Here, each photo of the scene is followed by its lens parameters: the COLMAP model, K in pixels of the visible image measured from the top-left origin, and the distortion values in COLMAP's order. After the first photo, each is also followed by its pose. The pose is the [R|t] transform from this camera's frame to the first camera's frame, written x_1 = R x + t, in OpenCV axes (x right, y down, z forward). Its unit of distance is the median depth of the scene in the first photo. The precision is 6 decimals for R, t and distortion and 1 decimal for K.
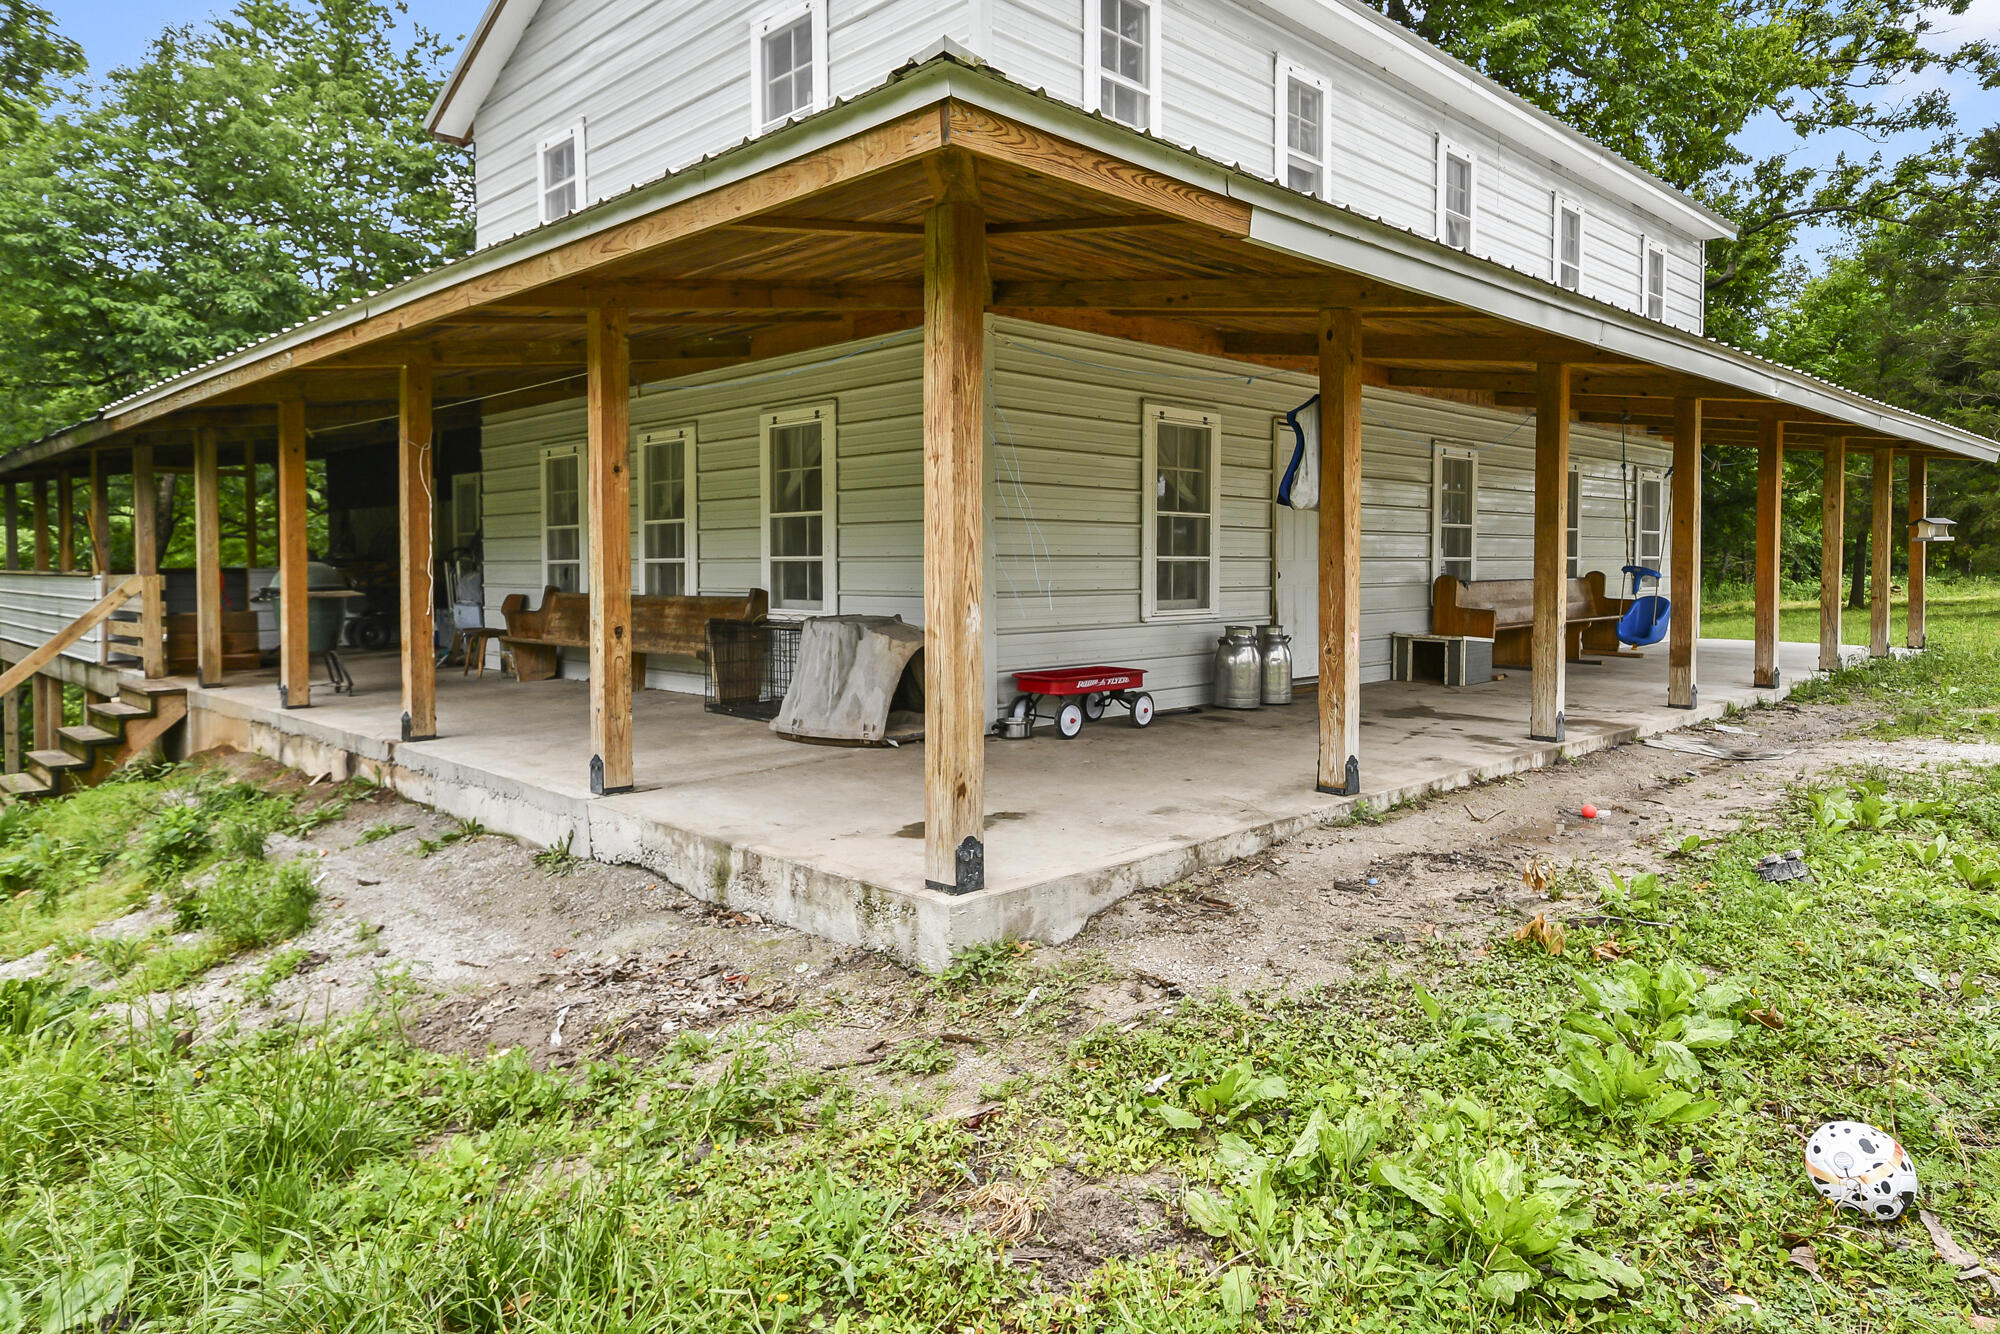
lens RADIAL K [[1238.8, 0, 998.4], [0, 1238.8, 571.4], [0, 0, 1]] dist [0.067052, -0.000109]
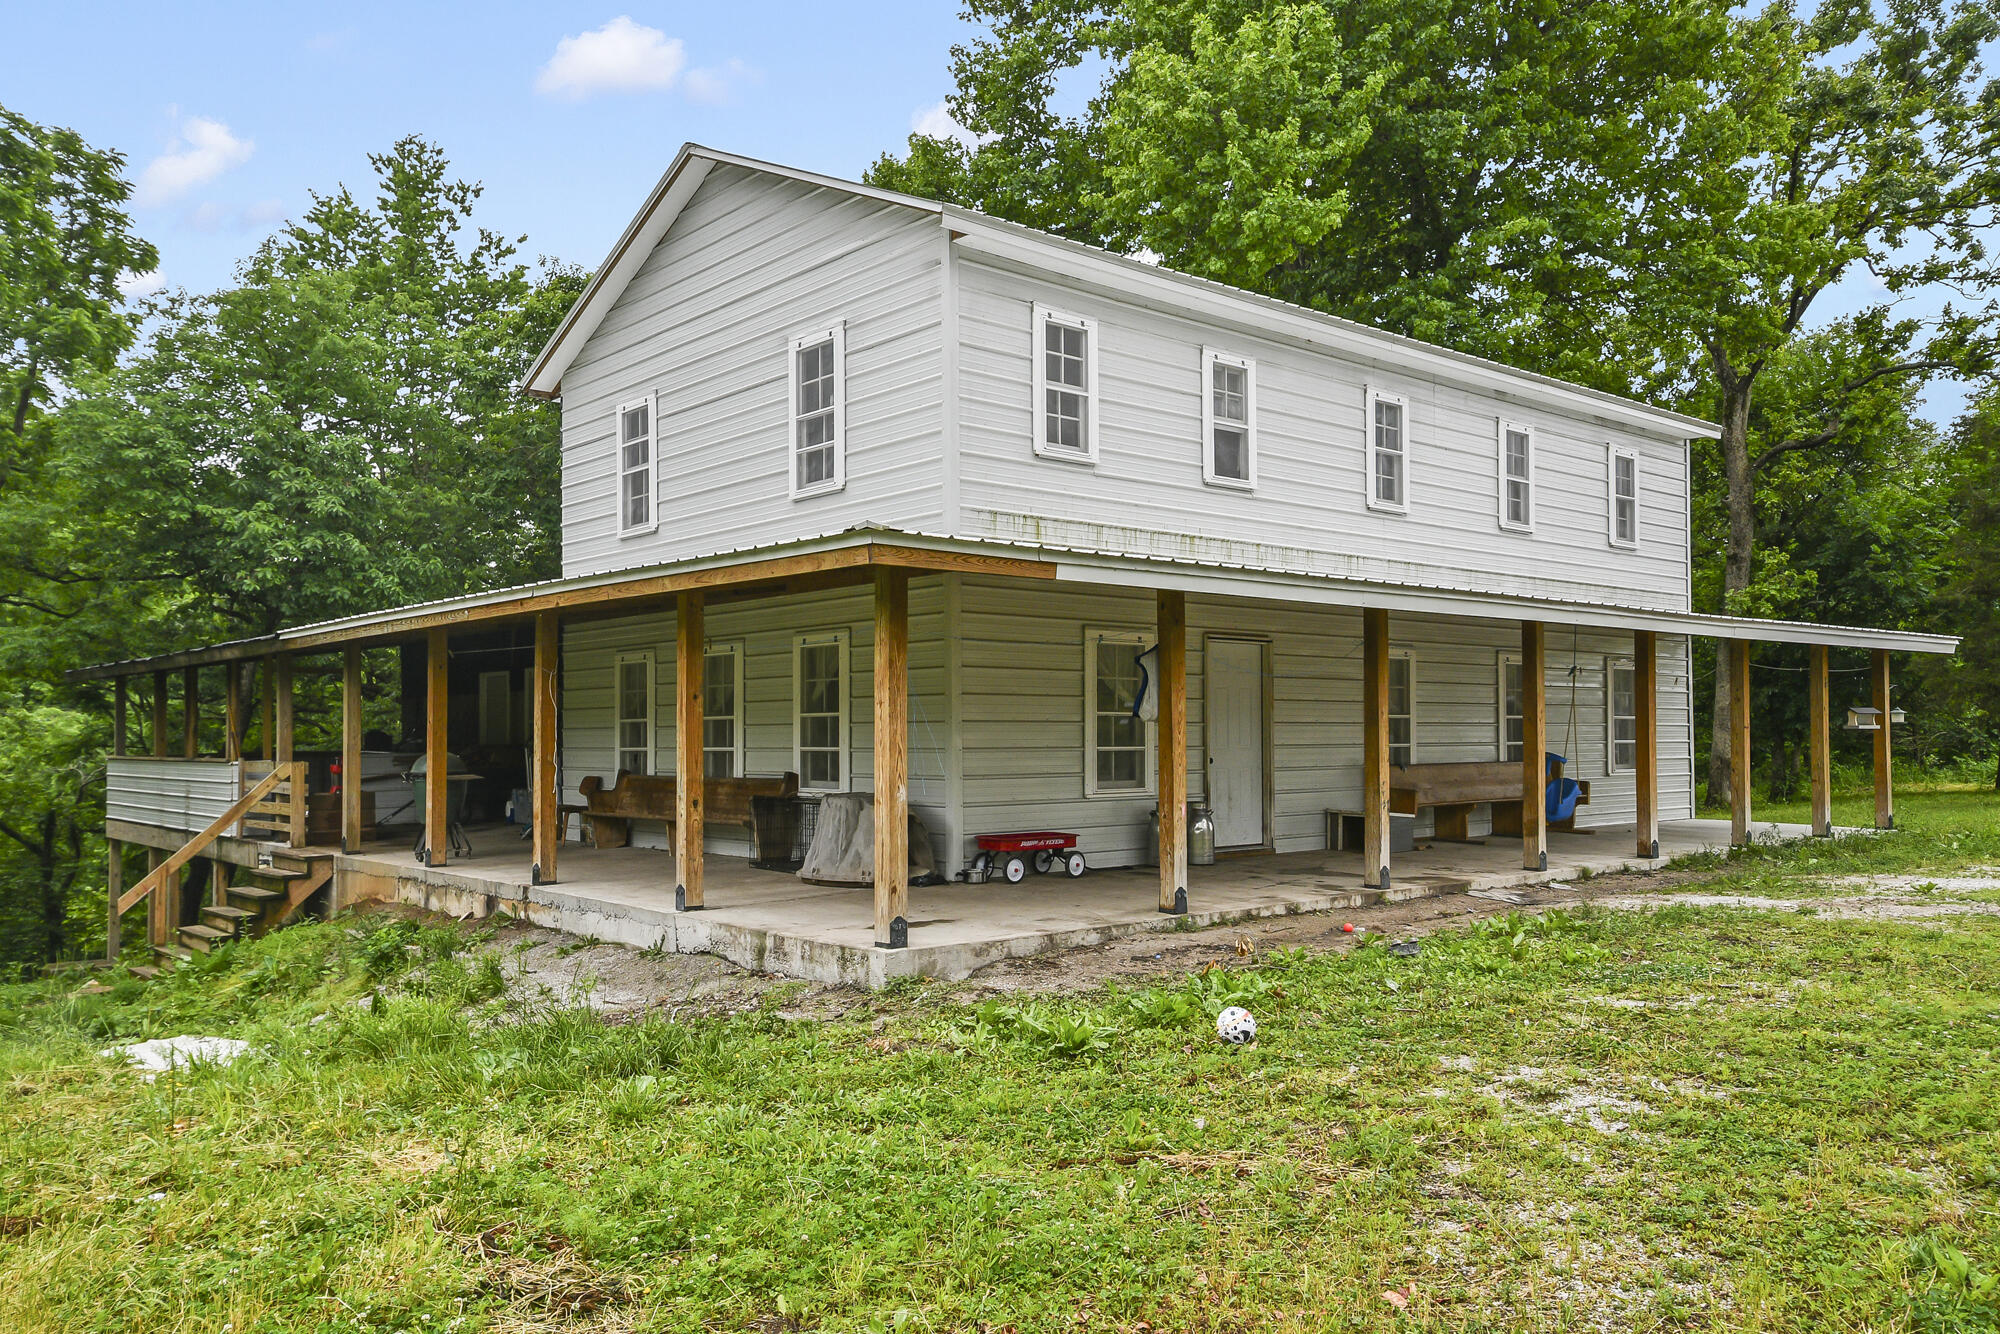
lens RADIAL K [[1478.4, 0, 1000.0], [0, 1478.4, 667.0], [0, 0, 1]] dist [0.083407, 0.108799]
pose [[0.998101, -0.005023, -0.061389, 0.120528], [0.001851, 0.998666, -0.051608, -0.015918], [0.061566, 0.051396, 0.996779, -0.534034]]
